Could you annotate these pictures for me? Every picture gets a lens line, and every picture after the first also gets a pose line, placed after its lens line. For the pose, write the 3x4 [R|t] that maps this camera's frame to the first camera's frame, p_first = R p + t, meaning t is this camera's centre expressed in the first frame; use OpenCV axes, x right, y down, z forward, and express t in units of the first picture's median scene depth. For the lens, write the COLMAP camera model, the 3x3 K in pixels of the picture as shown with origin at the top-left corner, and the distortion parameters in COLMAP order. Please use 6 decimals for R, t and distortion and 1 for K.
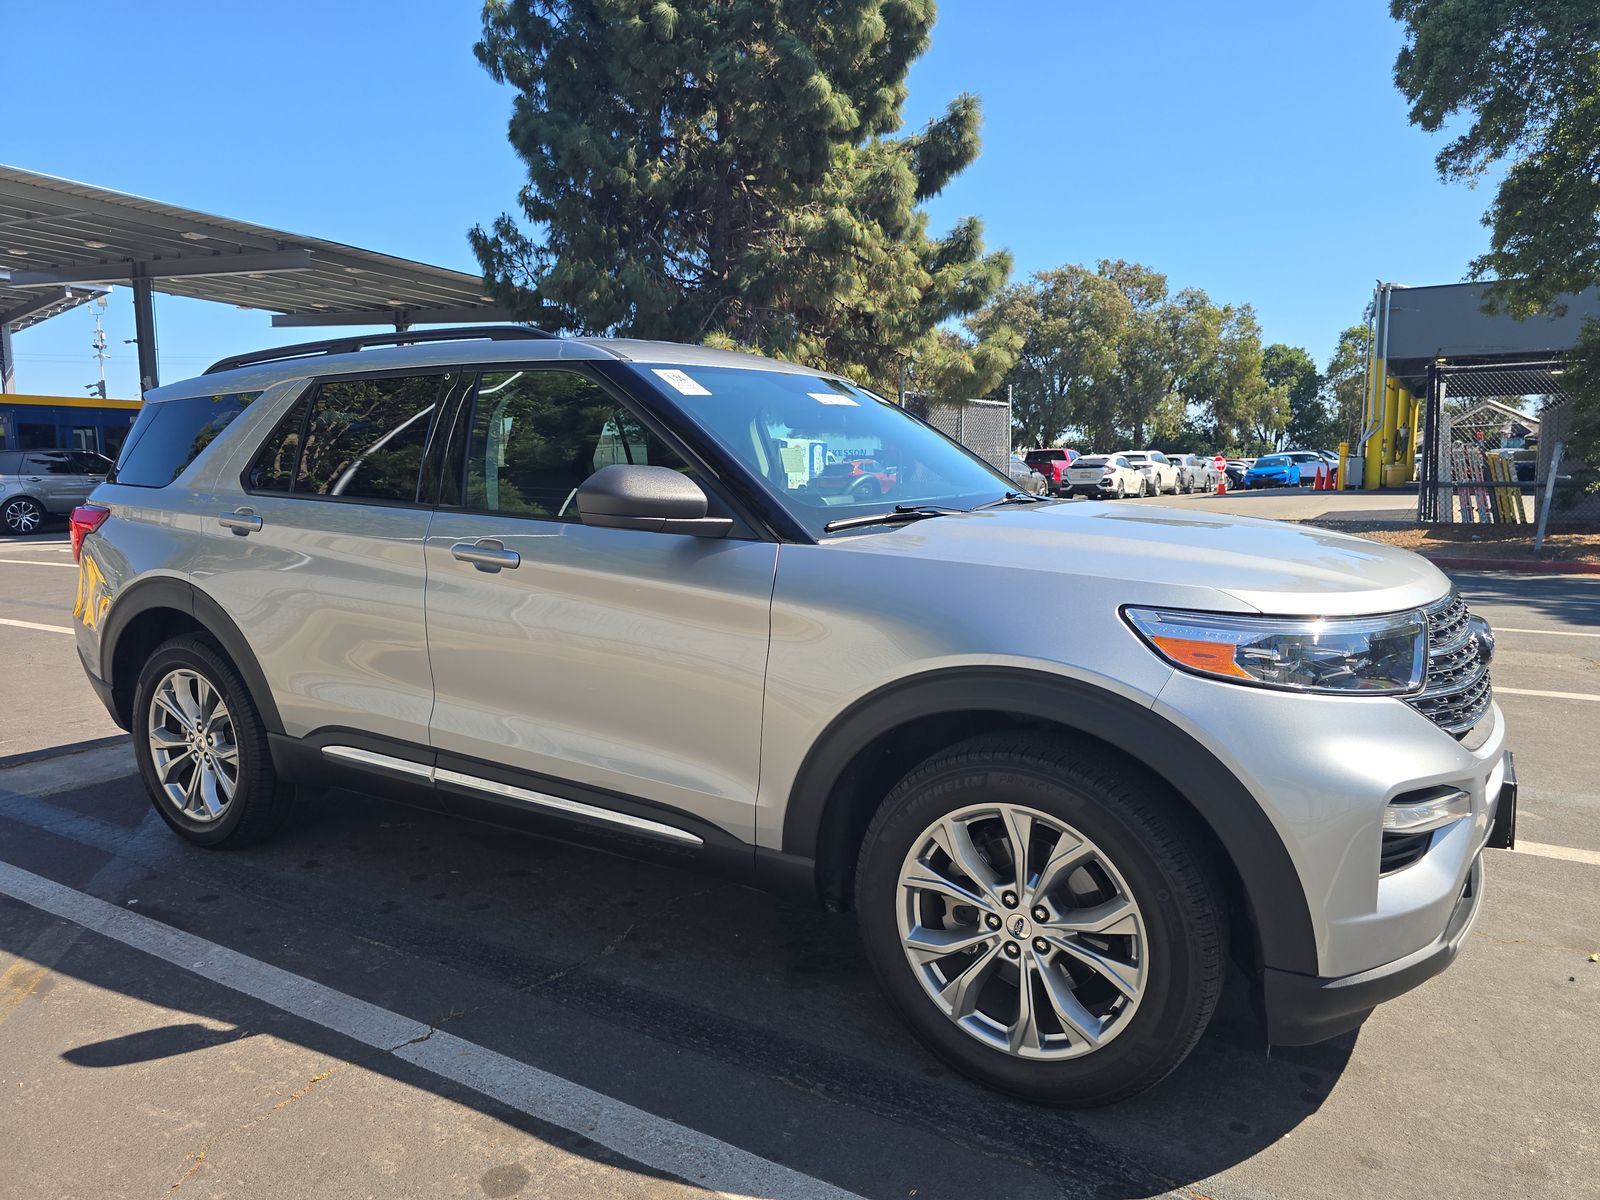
lens RADIAL K [[1131.7, 0, 800.0], [0, 1131.7, 600.0], [0, 0, 1]] dist [0.008141, -0.001503]
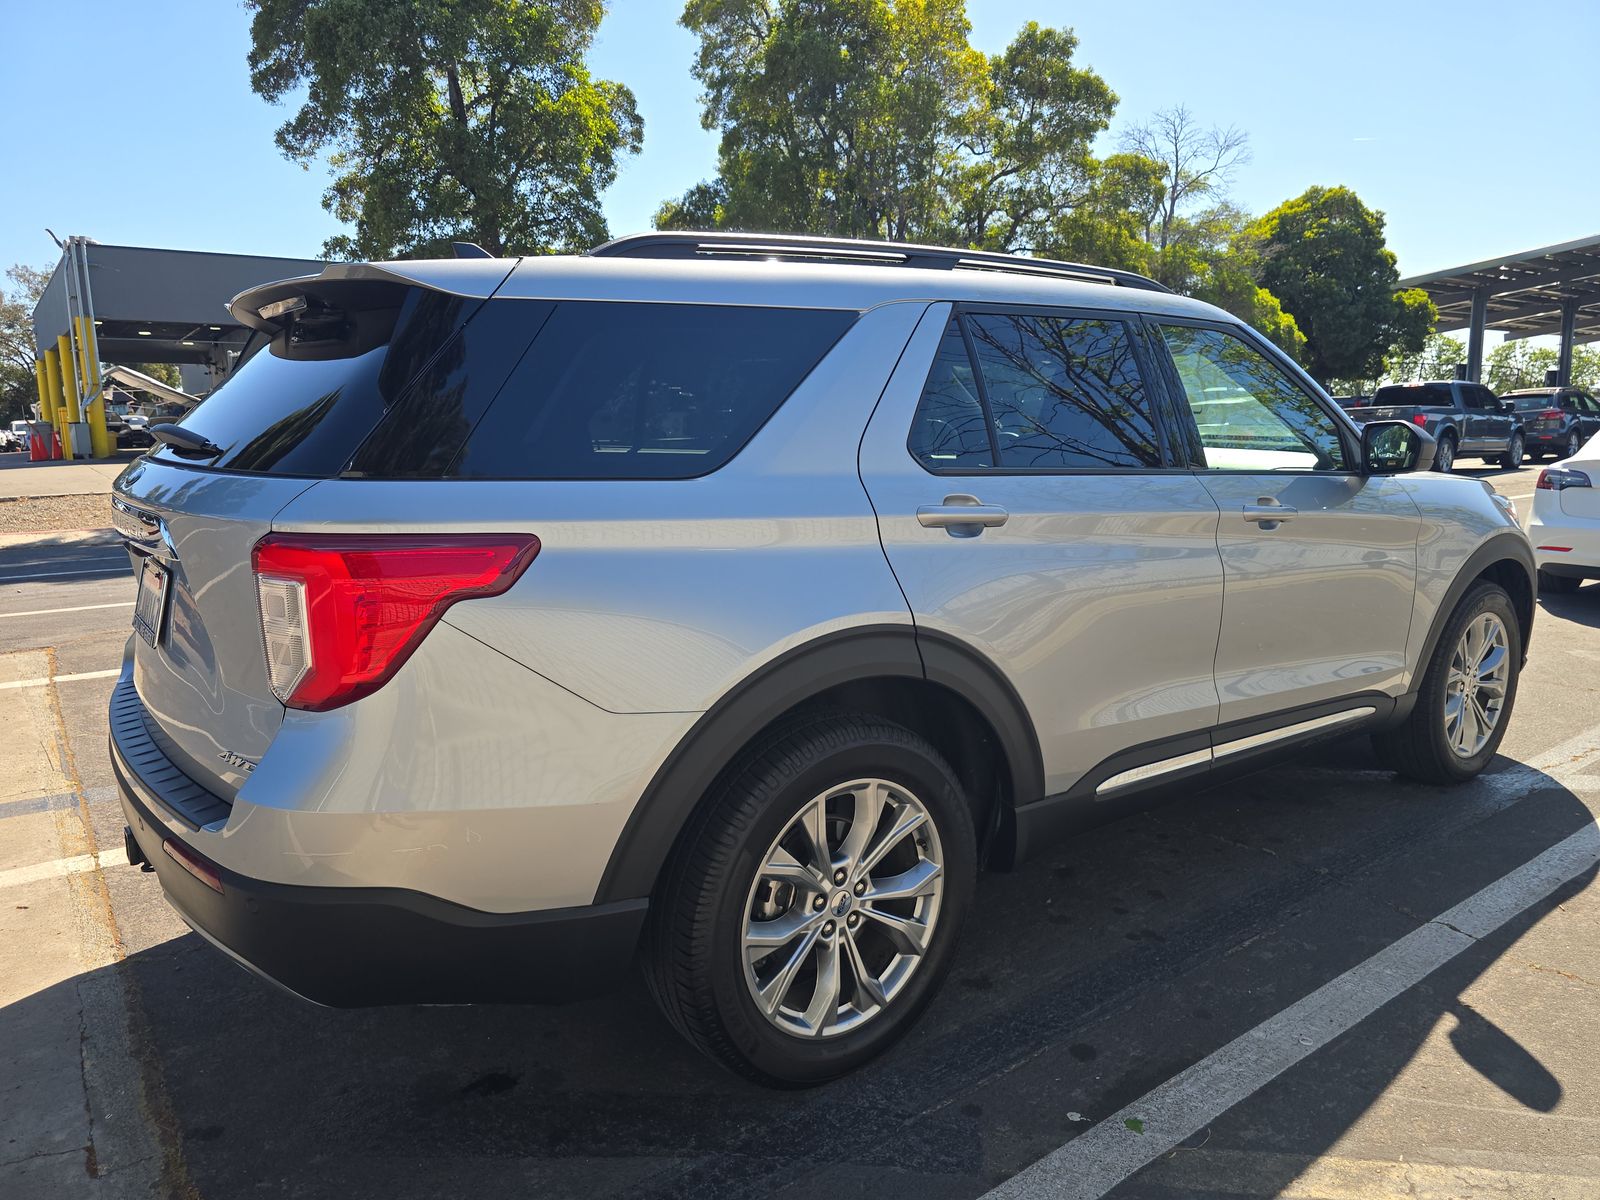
lens RADIAL K [[1131.7, 0, 800.0], [0, 1131.7, 600.0], [0, 0, 1]] dist [0.008141, -0.001503]
pose [[0.324324, -0.140197, 0.935499, -1.244908], [0.114842, 0.987477, 0.108173, -0.109676], [-0.938949, 0.072351, 0.336362, 0.954171]]
